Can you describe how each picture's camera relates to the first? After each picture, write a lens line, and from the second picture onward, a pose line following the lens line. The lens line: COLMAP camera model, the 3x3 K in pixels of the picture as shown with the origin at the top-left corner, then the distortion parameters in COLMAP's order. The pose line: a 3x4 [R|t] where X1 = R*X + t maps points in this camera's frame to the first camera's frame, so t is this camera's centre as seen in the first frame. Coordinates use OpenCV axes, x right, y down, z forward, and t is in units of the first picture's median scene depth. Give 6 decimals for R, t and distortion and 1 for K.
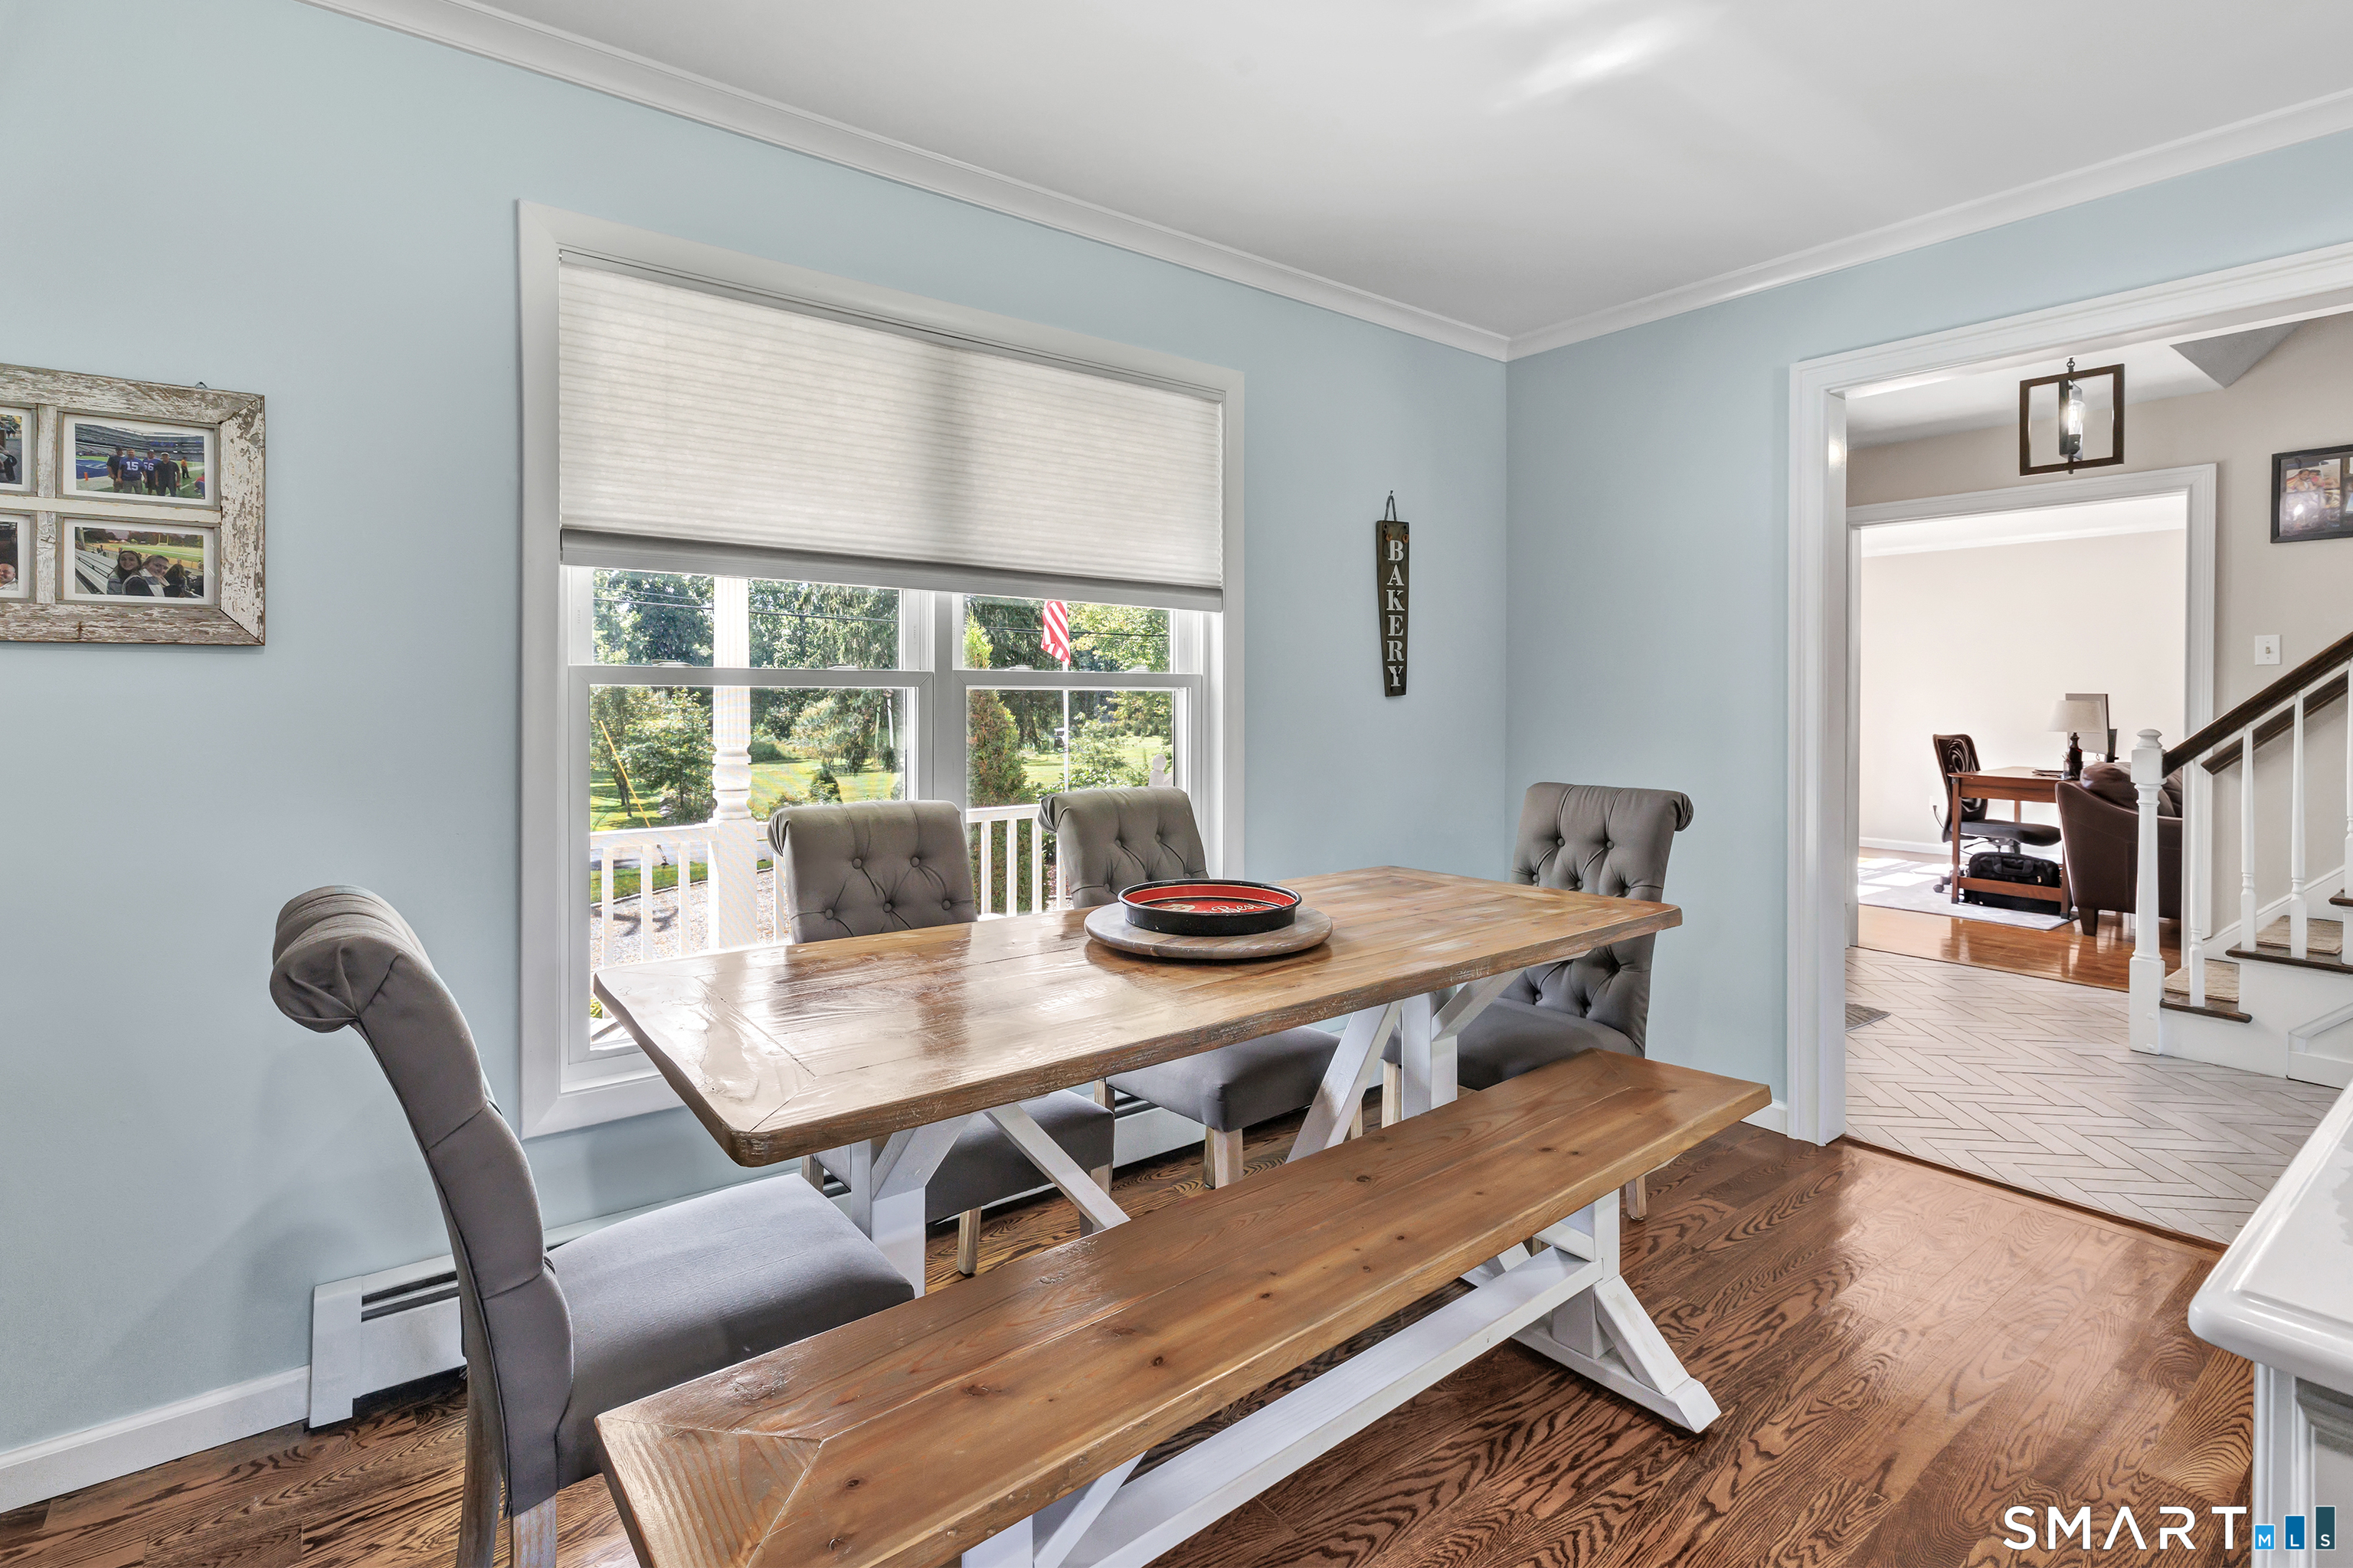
lens RADIAL K [[1112.0, 0, 1157.6], [0, 1112.0, 705.8], [0, 0, 1]] dist [-0.001760, 0.002133]
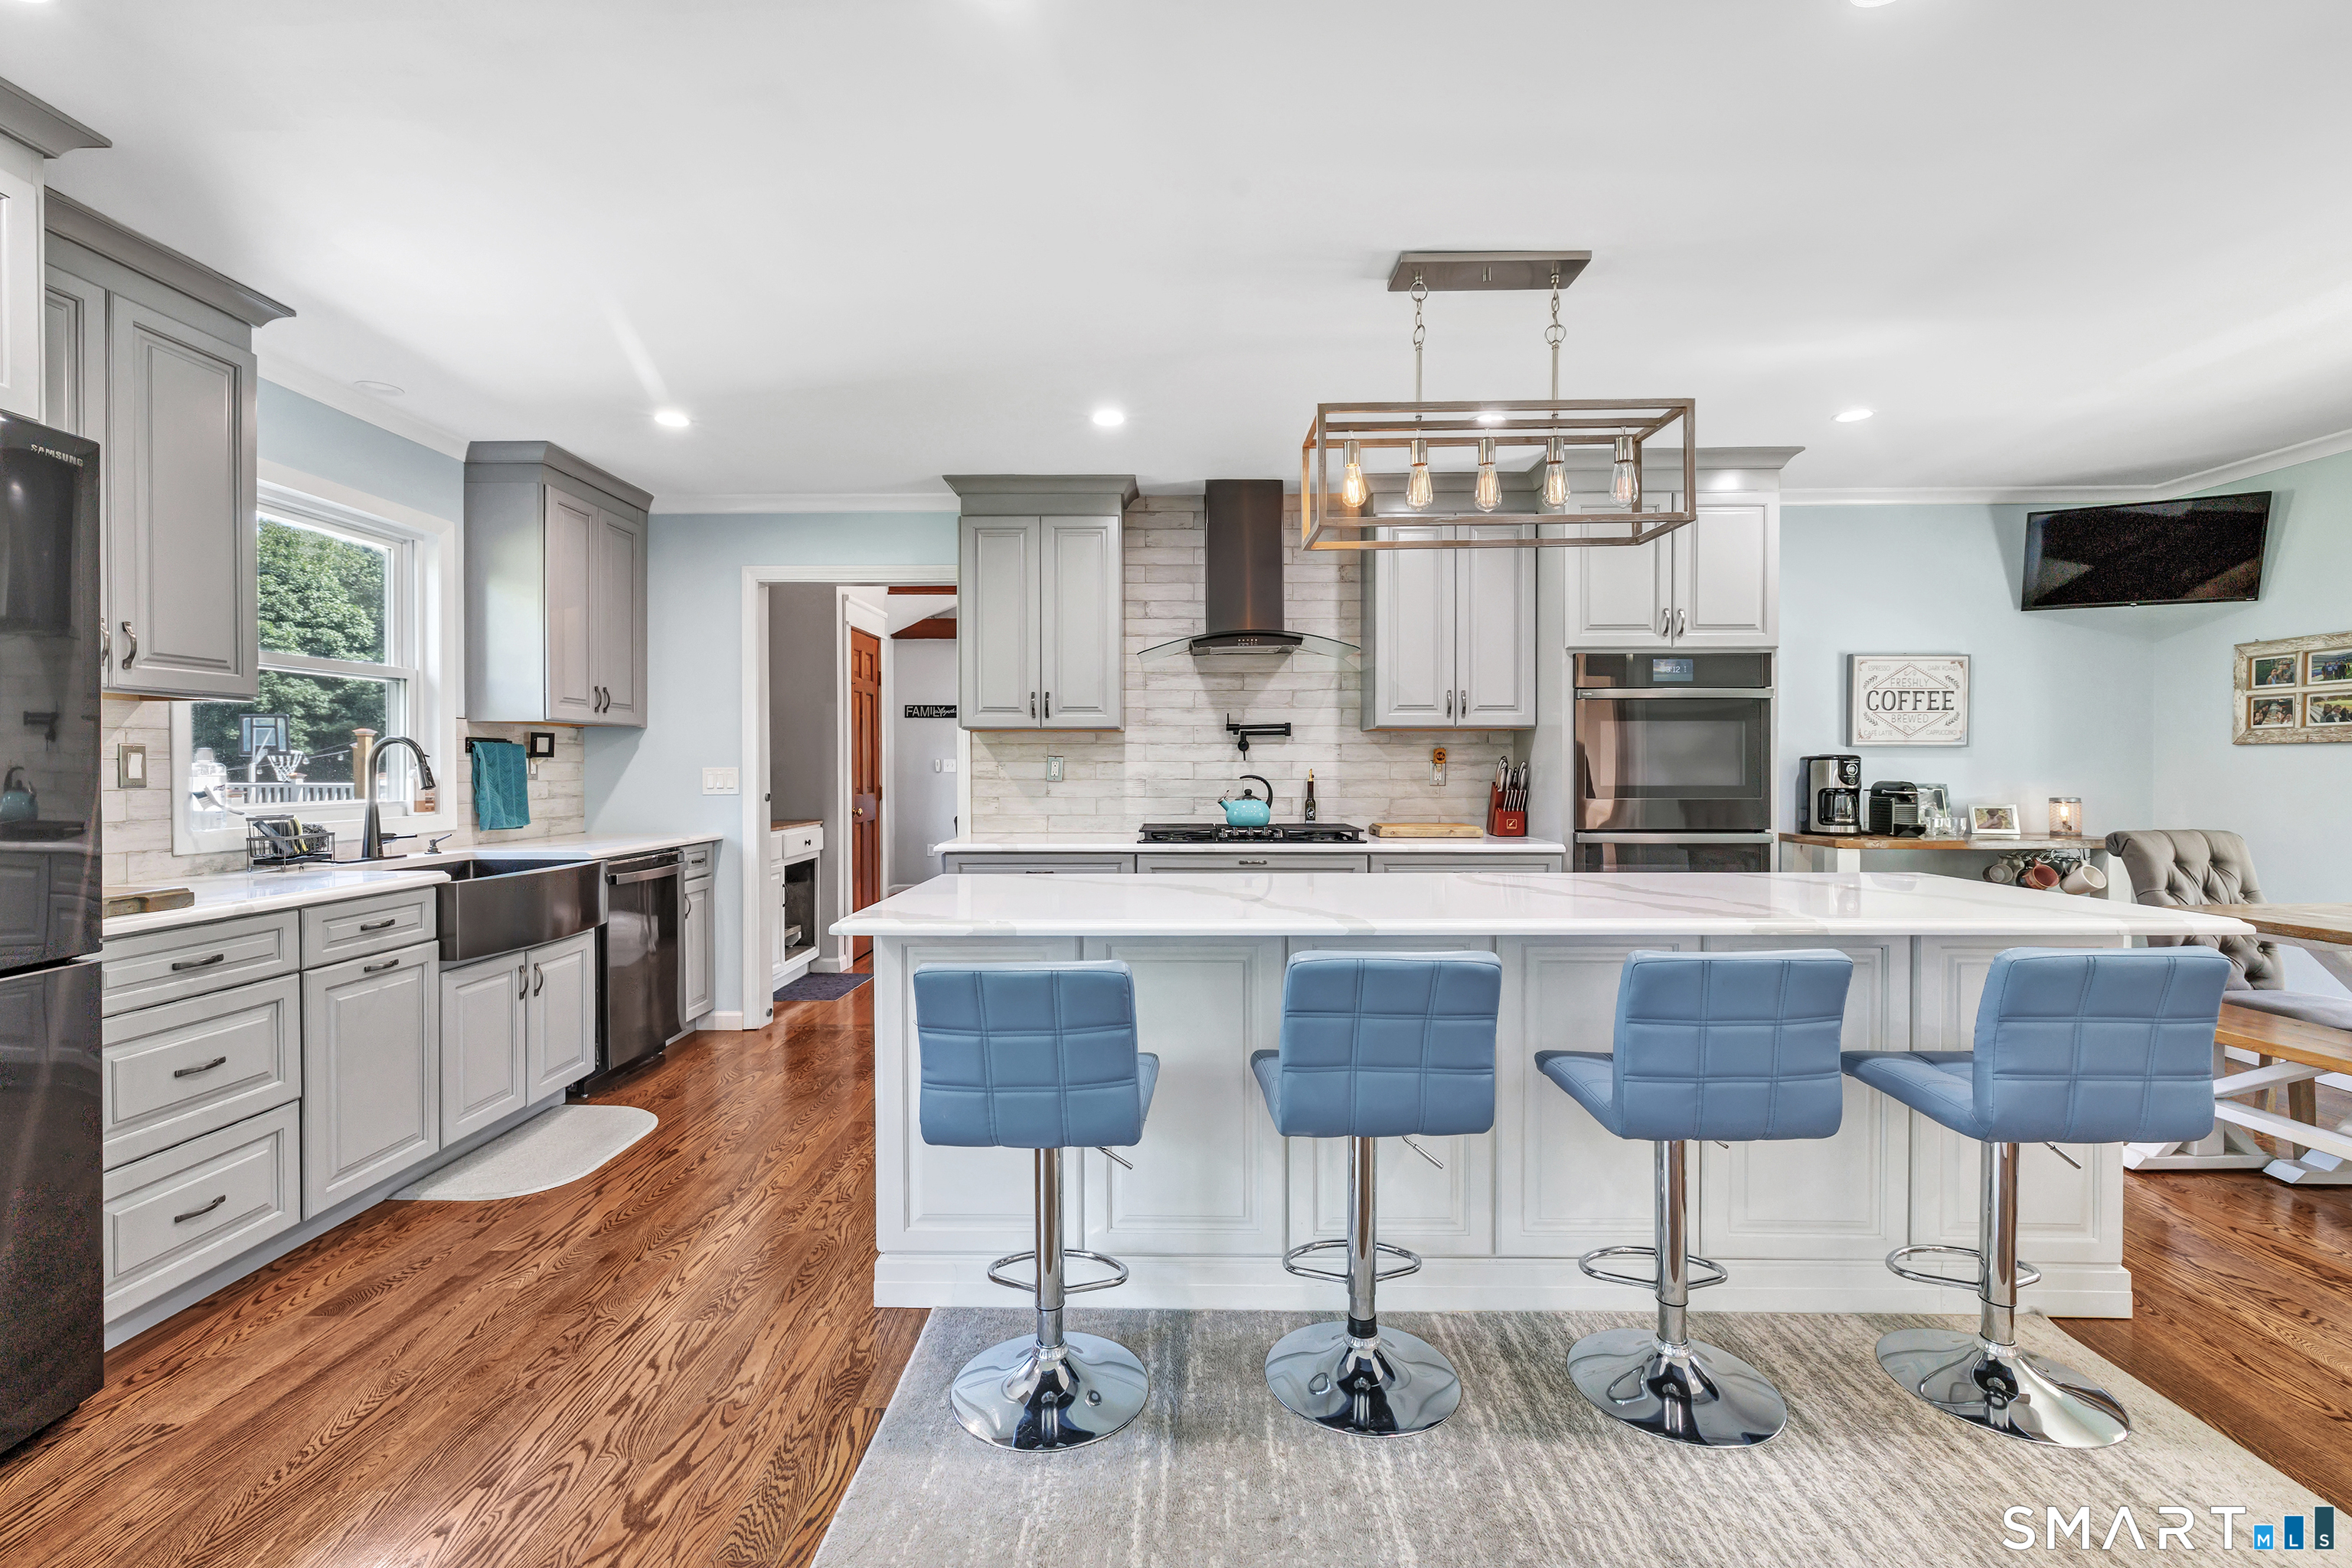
lens RADIAL K [[1029.4, 0, 1164.7], [0, 1029.4, 771.0], [0, 0, 1]] dist [0.001998, 0.000689]
pose [[-0.619254, 0.004203, -0.785179, 2.322355], [-0.006309, 0.999927, 0.010328, -0.000377], [0.785165, 0.011350, -0.619182, 0.389618]]
